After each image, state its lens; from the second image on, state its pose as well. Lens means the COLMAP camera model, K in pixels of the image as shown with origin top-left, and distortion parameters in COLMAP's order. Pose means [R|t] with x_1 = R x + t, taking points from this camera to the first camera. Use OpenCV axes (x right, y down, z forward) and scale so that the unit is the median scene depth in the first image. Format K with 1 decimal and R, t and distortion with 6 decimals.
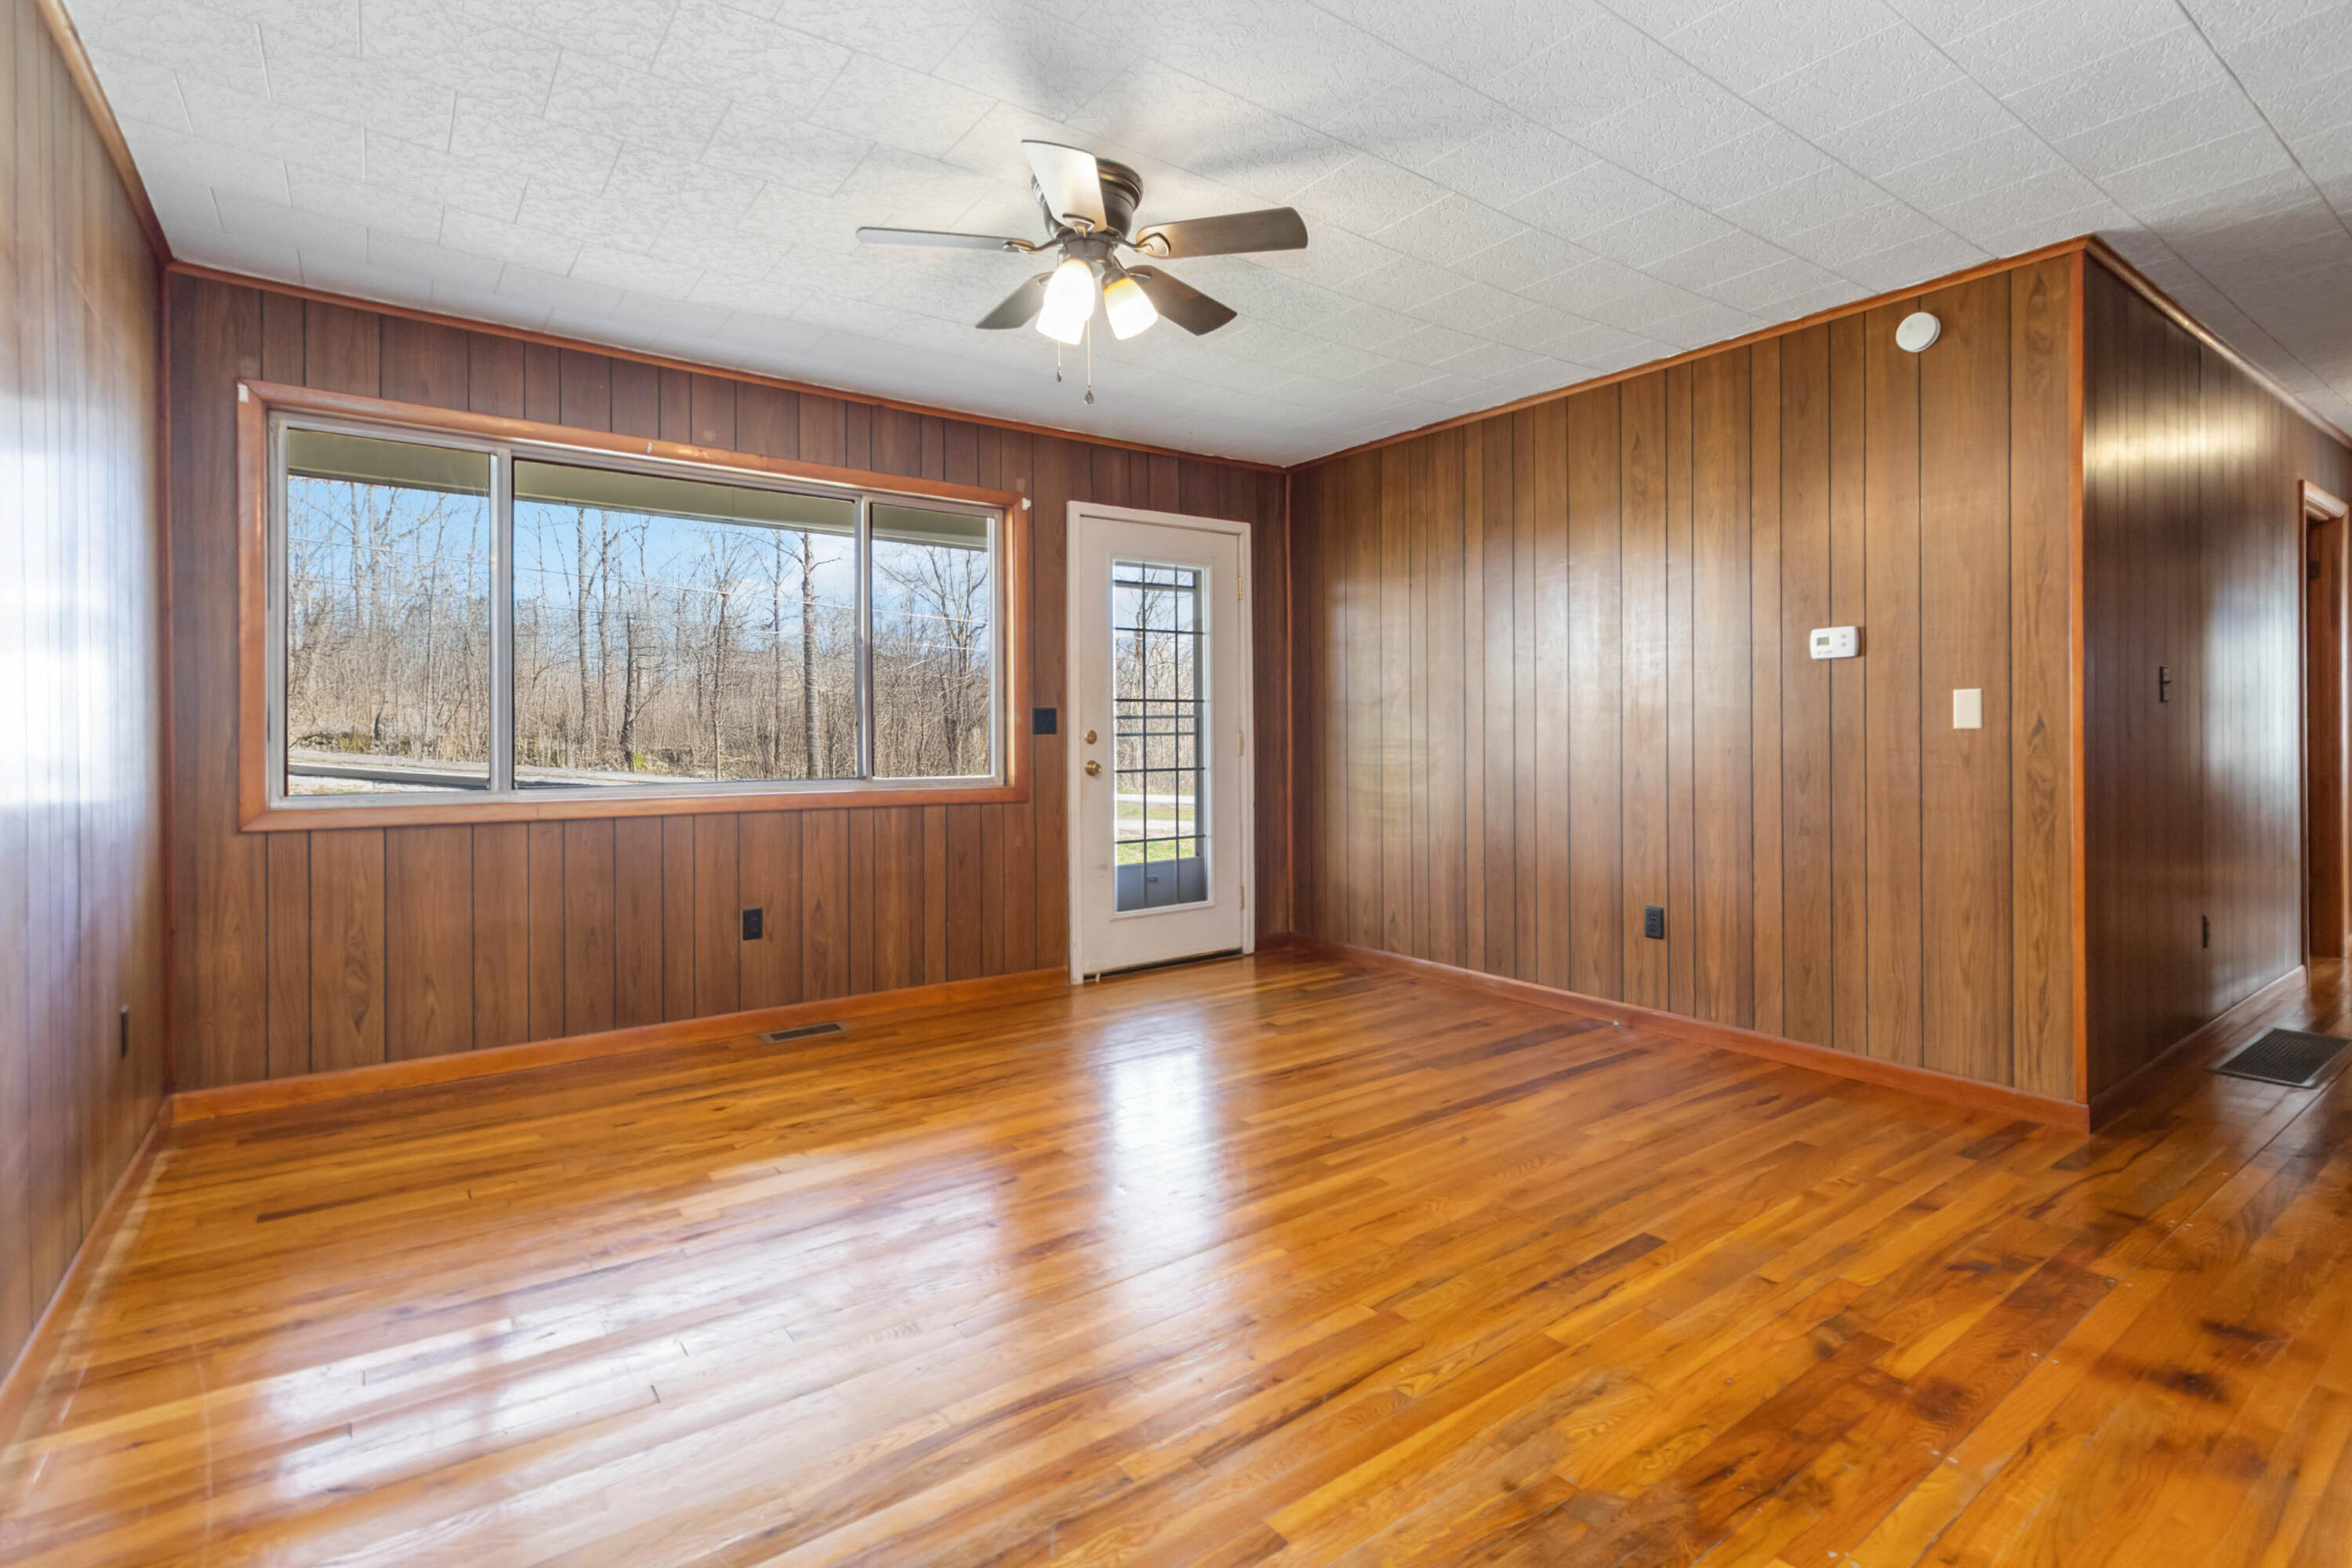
lens RADIAL K [[1111.3, 0, 1186.8], [0, 1111.3, 732.8], [0, 0, 1]] dist [0.000450, 0.000962]
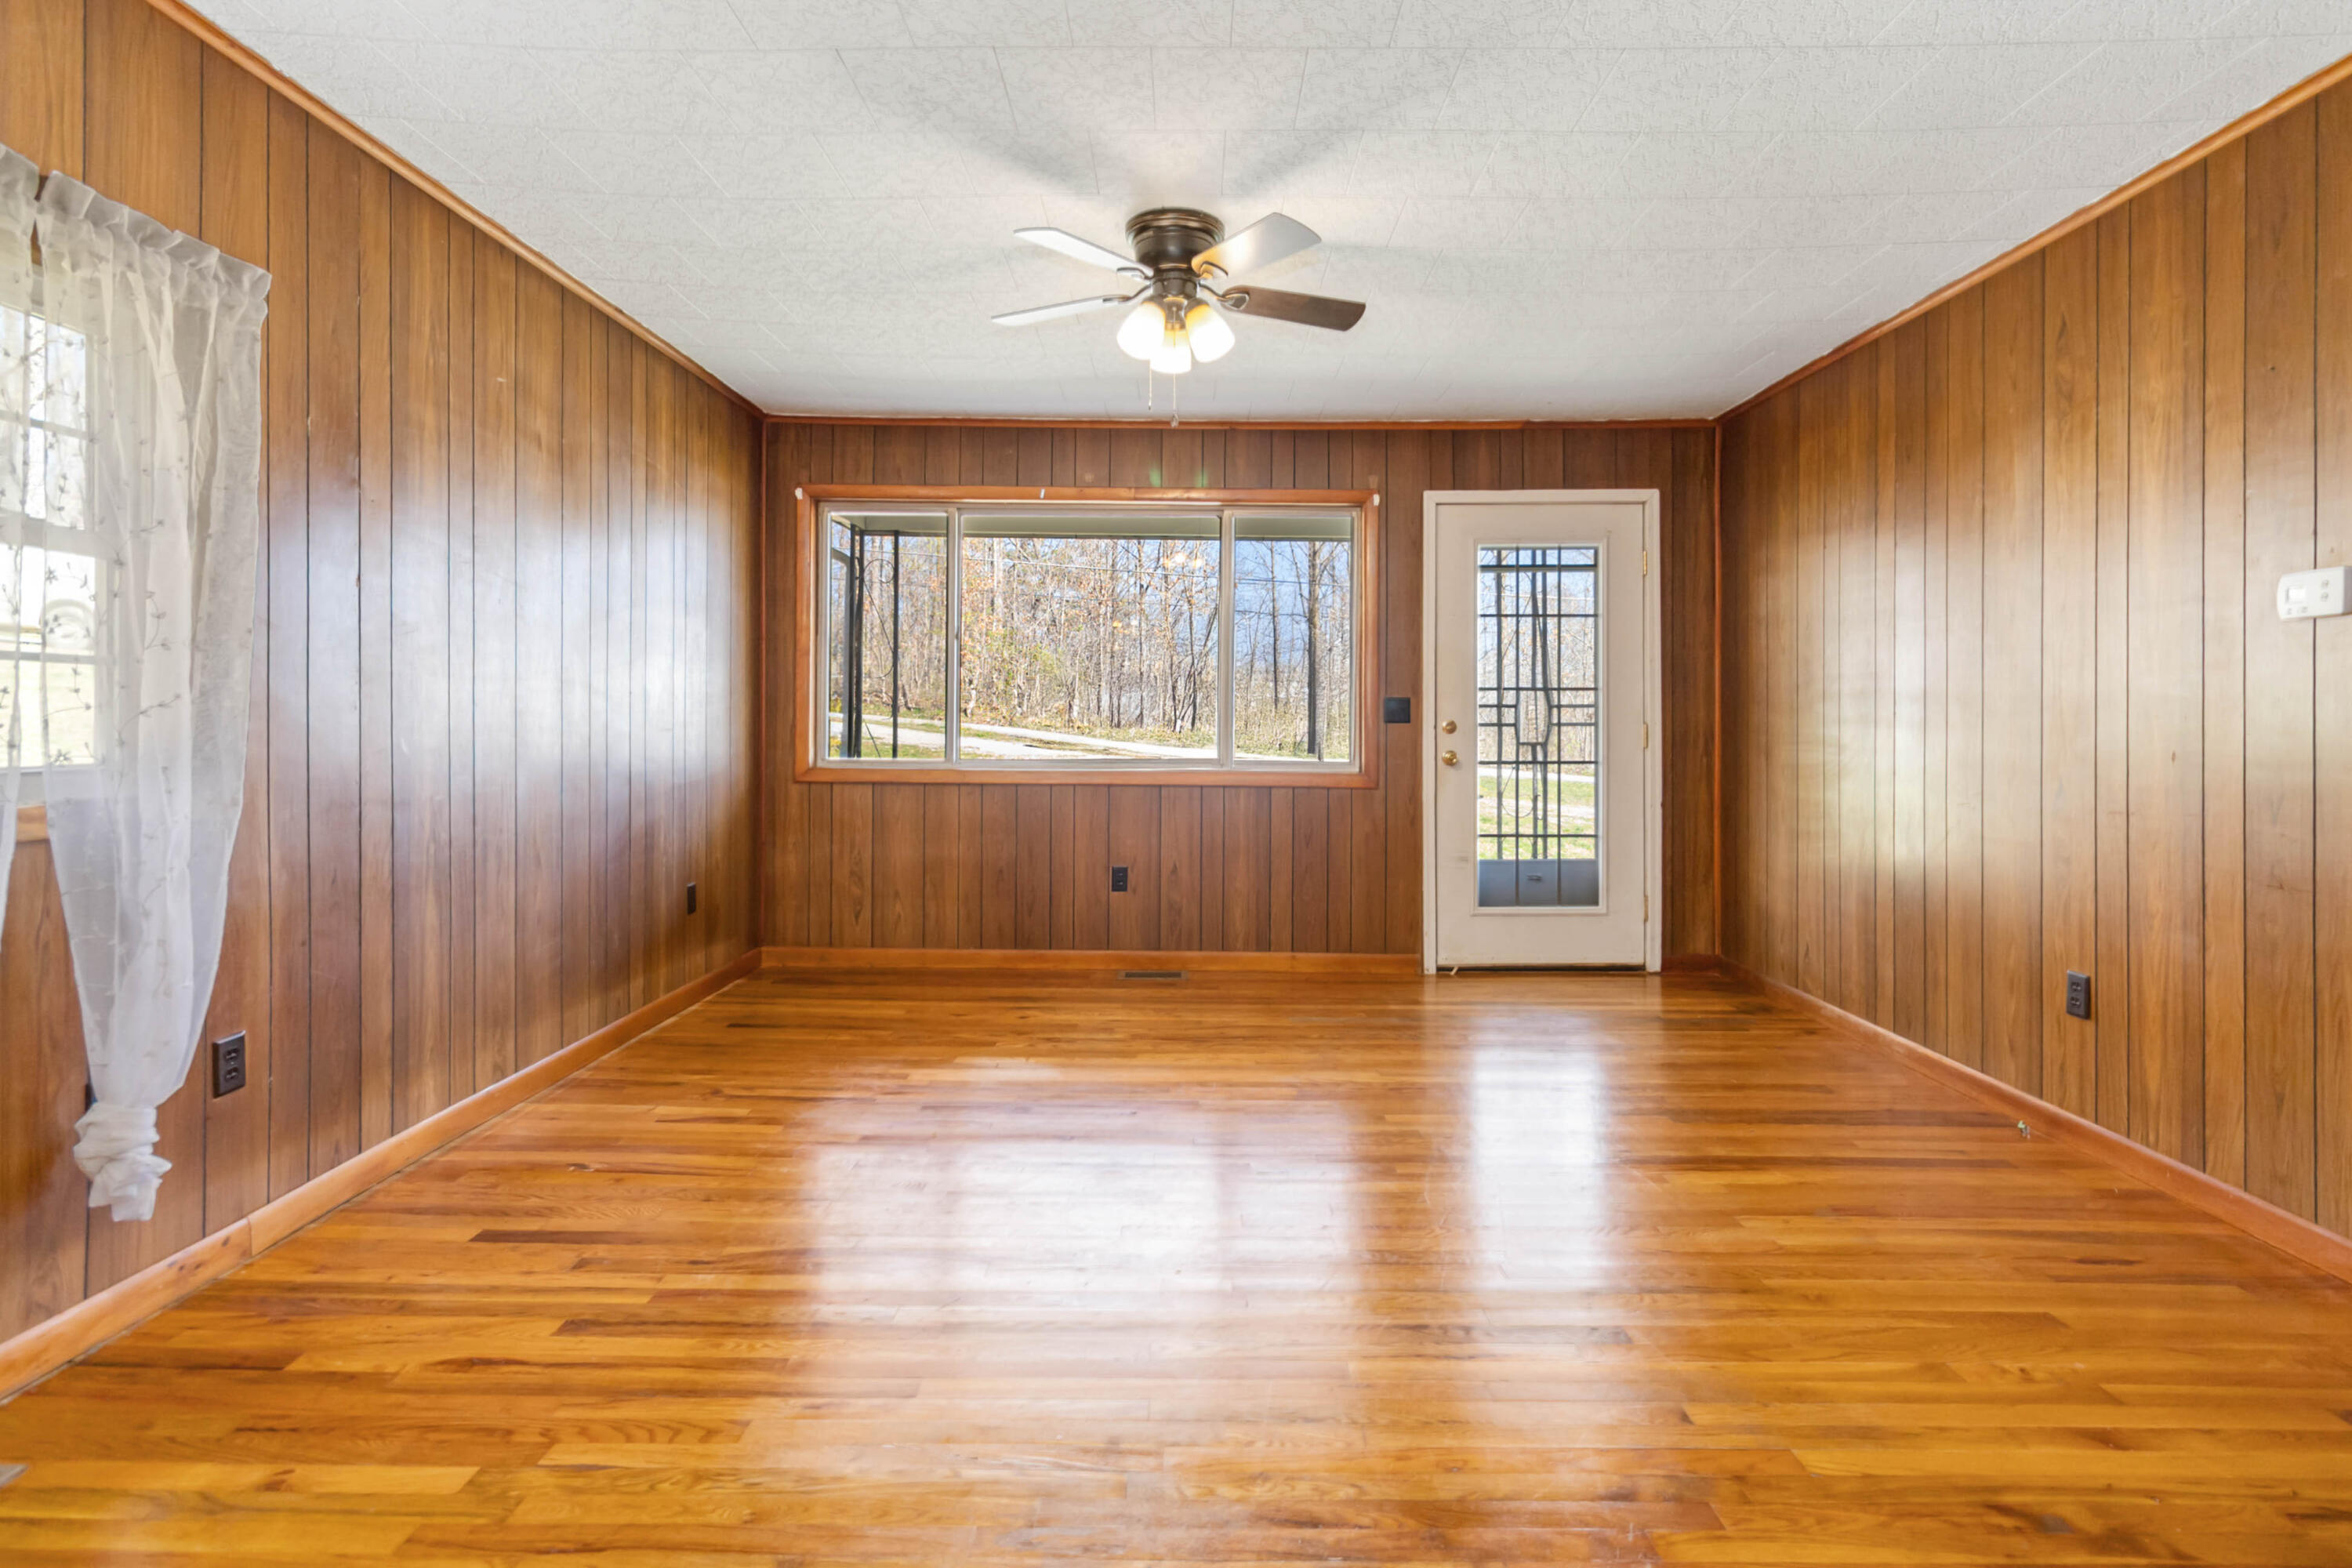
lens RADIAL K [[1111.3, 0, 1180.4], [0, 1111.3, 720.2], [0, 0, 1]] dist [0.000450, 0.000962]
pose [[0.799087, 0.008312, -0.601157, 0.412247], [-0.008581, 0.999960, 0.002419, -0.003166], [0.601154, 0.003226, 0.799127, 0.083857]]
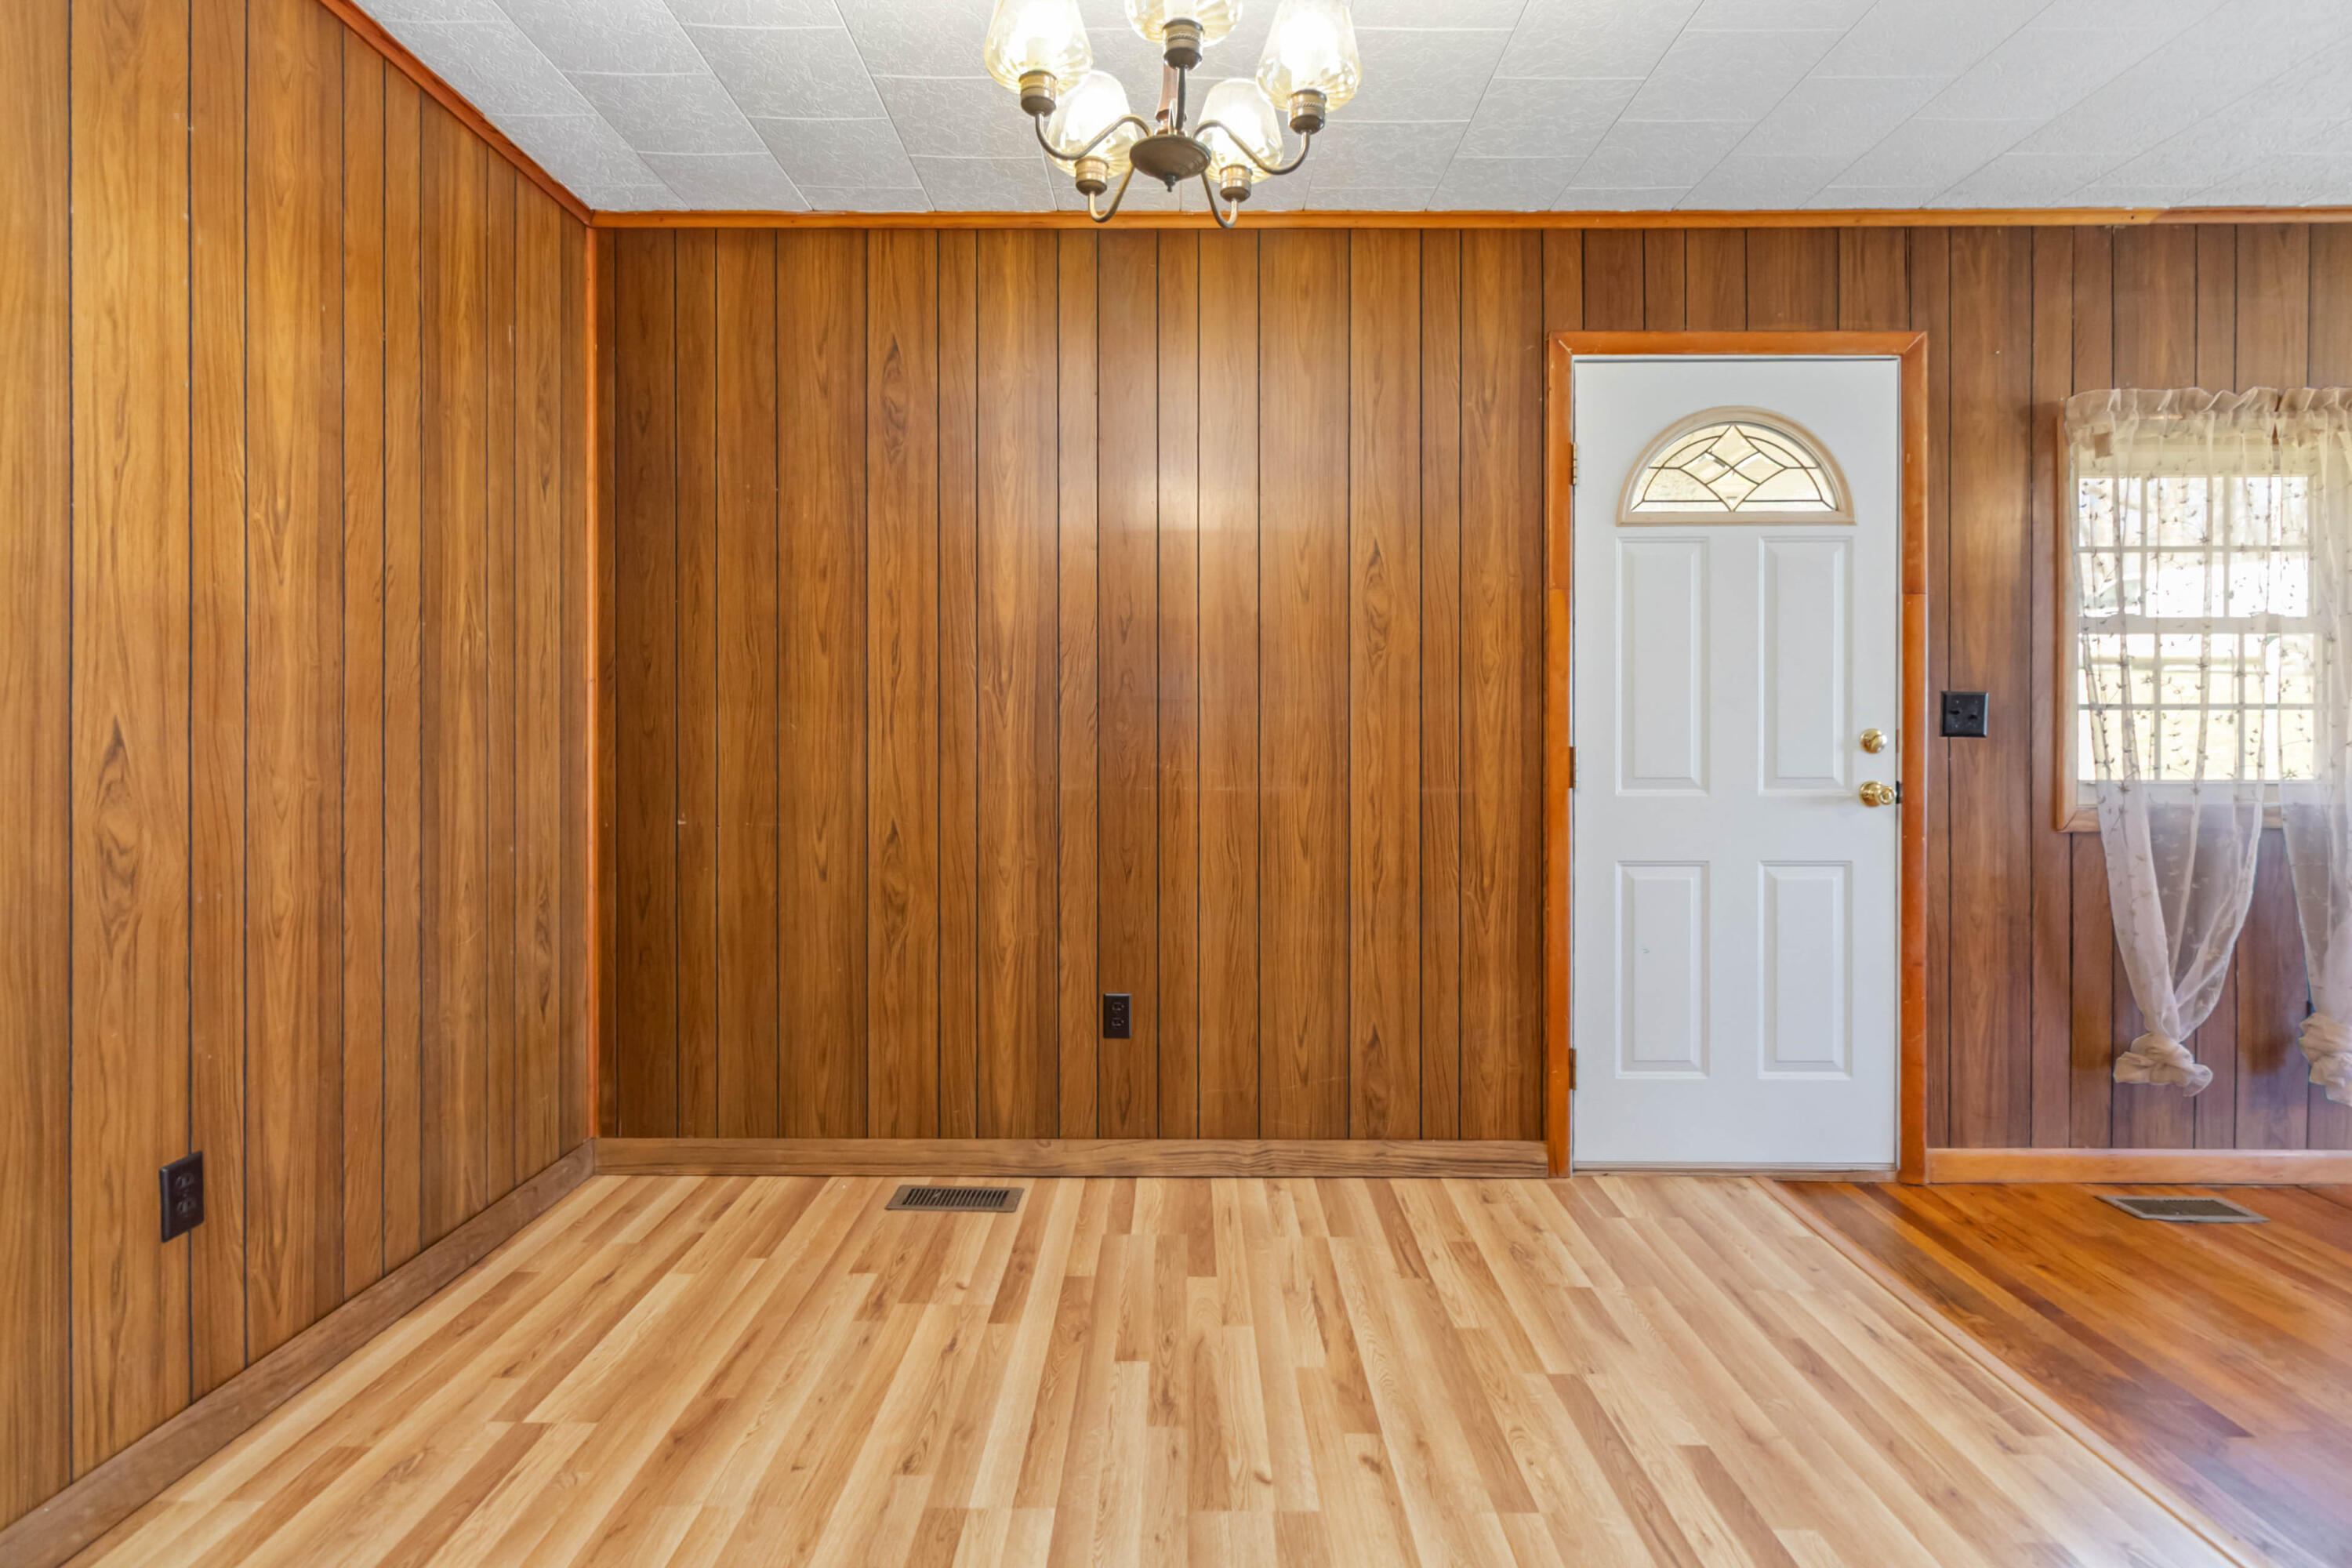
lens RADIAL K [[1111.3, 0, 1186.2], [0, 1111.3, 745.2], [0, 0, 1]] dist [0.000450, 0.000962]
pose [[-0.597111, 0.010440, -0.802090, 0.737505], [0.002864, 0.999937, 0.010884, -0.010378], [0.802153, 0.004202, -0.597103, 0.034452]]
